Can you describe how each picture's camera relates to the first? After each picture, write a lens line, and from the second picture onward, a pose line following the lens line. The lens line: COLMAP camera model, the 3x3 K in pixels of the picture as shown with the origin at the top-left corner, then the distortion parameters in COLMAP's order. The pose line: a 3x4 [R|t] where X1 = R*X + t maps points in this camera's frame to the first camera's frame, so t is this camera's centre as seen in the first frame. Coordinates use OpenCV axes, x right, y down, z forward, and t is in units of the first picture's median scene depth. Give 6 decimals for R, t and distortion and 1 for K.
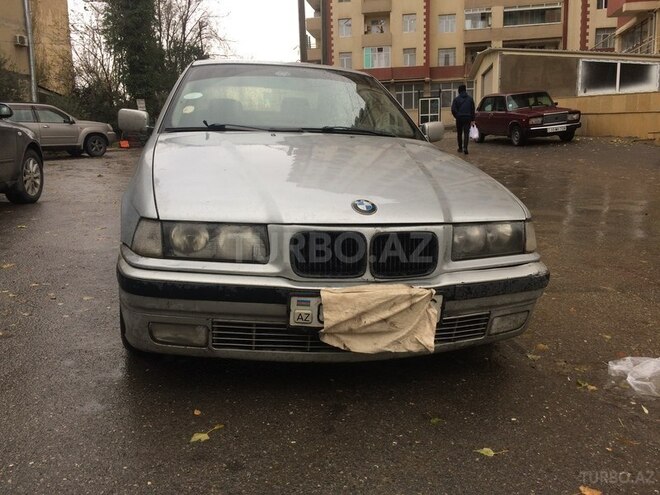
lens RADIAL K [[562.9, 0, 330.0], [0, 562.9, 247.5], [0, 0, 1]] dist [0.085225, -0.104076]
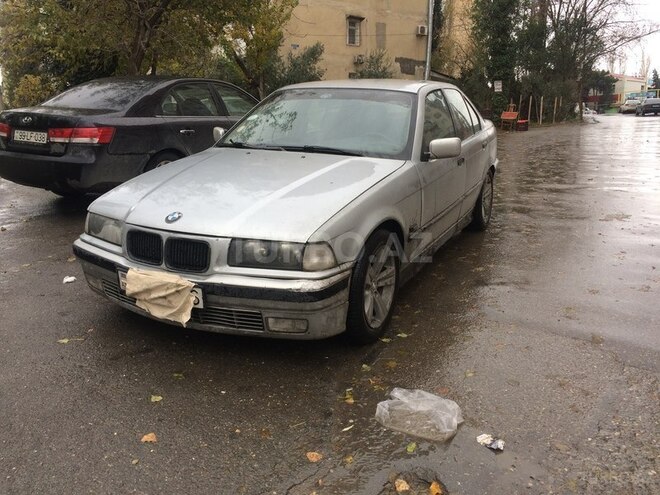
lens RADIAL K [[562.9, 0, 330.0], [0, 562.9, 247.5], [0, 0, 1]] dist [0.085225, -0.104076]
pose [[0.773970, 0.143669, -0.616708, 1.265809], [-0.116600, 0.989603, 0.084206, -0.164873], [0.622394, 0.006735, 0.782675, 0.129727]]
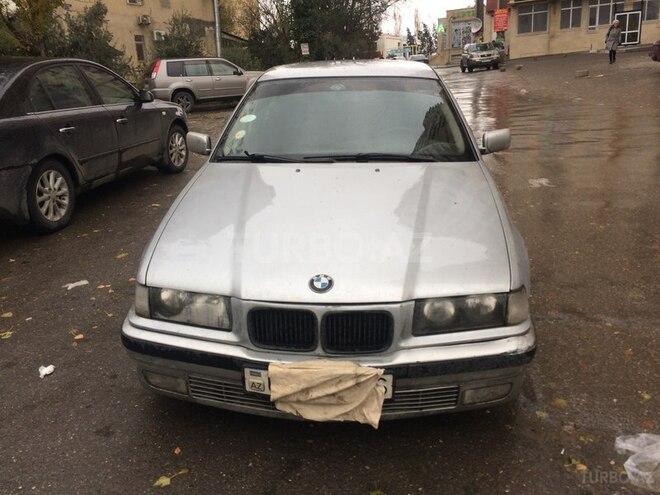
lens RADIAL K [[562.9, 0, 330.0], [0, 562.9, 247.5], [0, 0, 1]] dist [0.085225, -0.104076]
pose [[0.953698, 0.049024, -0.296745, 0.384718], [-0.012343, 0.992175, 0.124246, -0.268746], [0.300514, -0.114831, 0.946840, 0.028826]]
